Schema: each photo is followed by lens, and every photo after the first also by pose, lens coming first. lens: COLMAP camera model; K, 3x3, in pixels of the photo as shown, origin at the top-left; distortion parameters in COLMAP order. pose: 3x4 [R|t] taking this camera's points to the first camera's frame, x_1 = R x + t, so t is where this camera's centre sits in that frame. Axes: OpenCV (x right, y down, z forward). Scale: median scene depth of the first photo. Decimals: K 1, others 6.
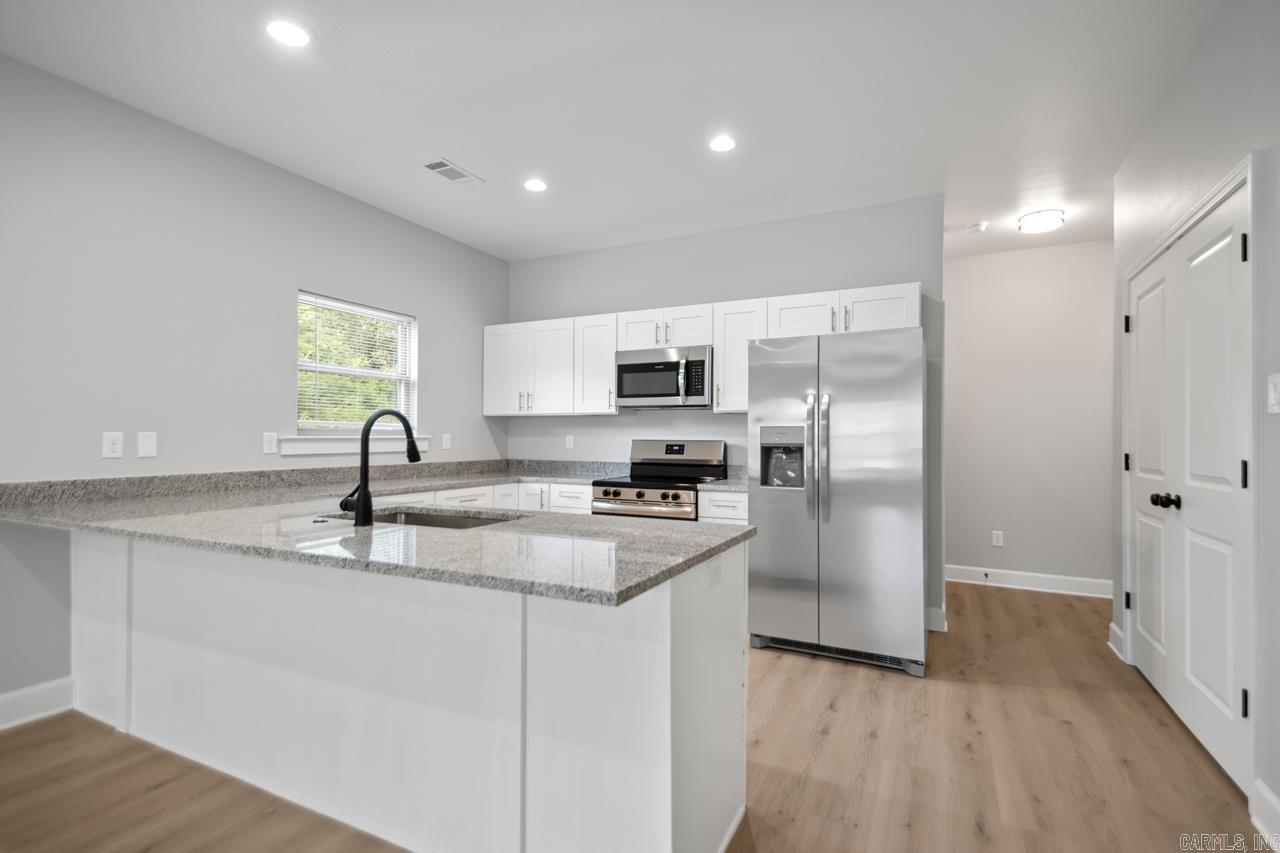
lens RADIAL K [[603.5, 0, 632.3], [0, 603.5, 431.9], [0, 0, 1]] dist [0.023963, -0.007161]
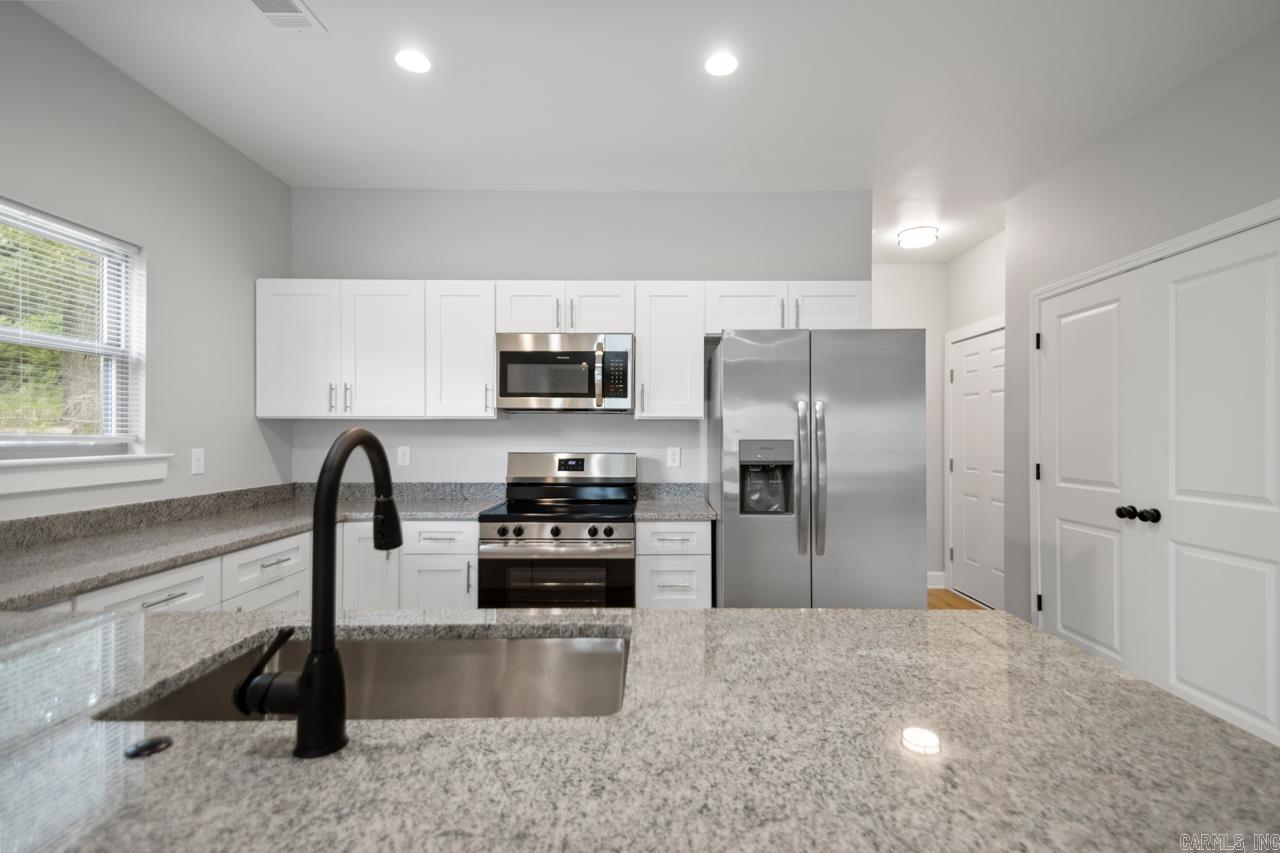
lens RADIAL K [[603.5, 0, 649.6], [0, 603.5, 431.4], [0, 0, 1]] dist [0.023963, -0.007161]
pose [[0.890830, 0.000233, 0.454336, -0.205433], [-0.001058, 0.999998, 0.001561, -0.016832], [-0.454335, -0.001871, 0.890829, 0.281128]]
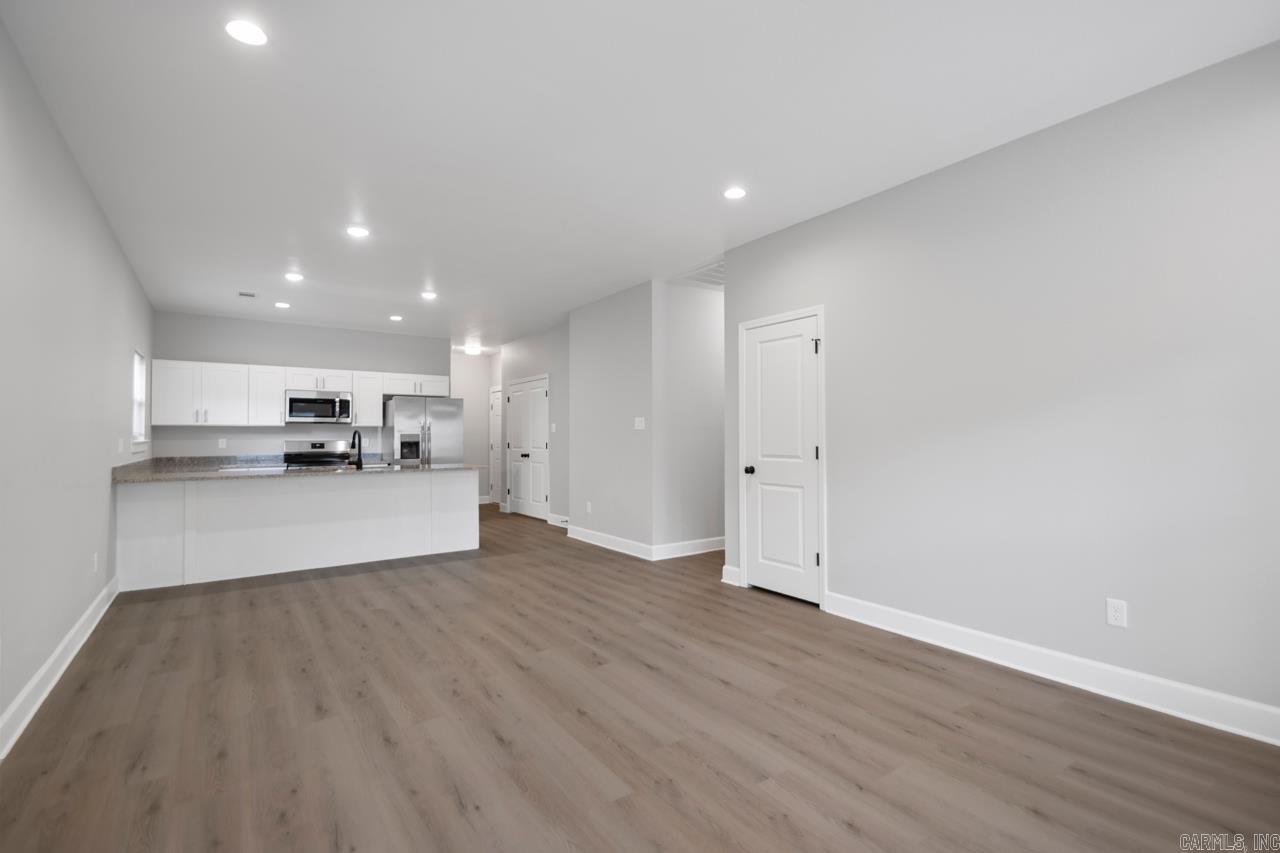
lens RADIAL K [[603.5, 0, 659.1], [0, 603.5, 422.8], [0, 0, 1]] dist [0.023963, -0.007161]
pose [[0.461718, 0.014317, 0.886911, -1.138587], [0.000922, 0.999861, -0.016620, -0.009555], [-0.887026, 0.008491, 0.461641, -0.787015]]
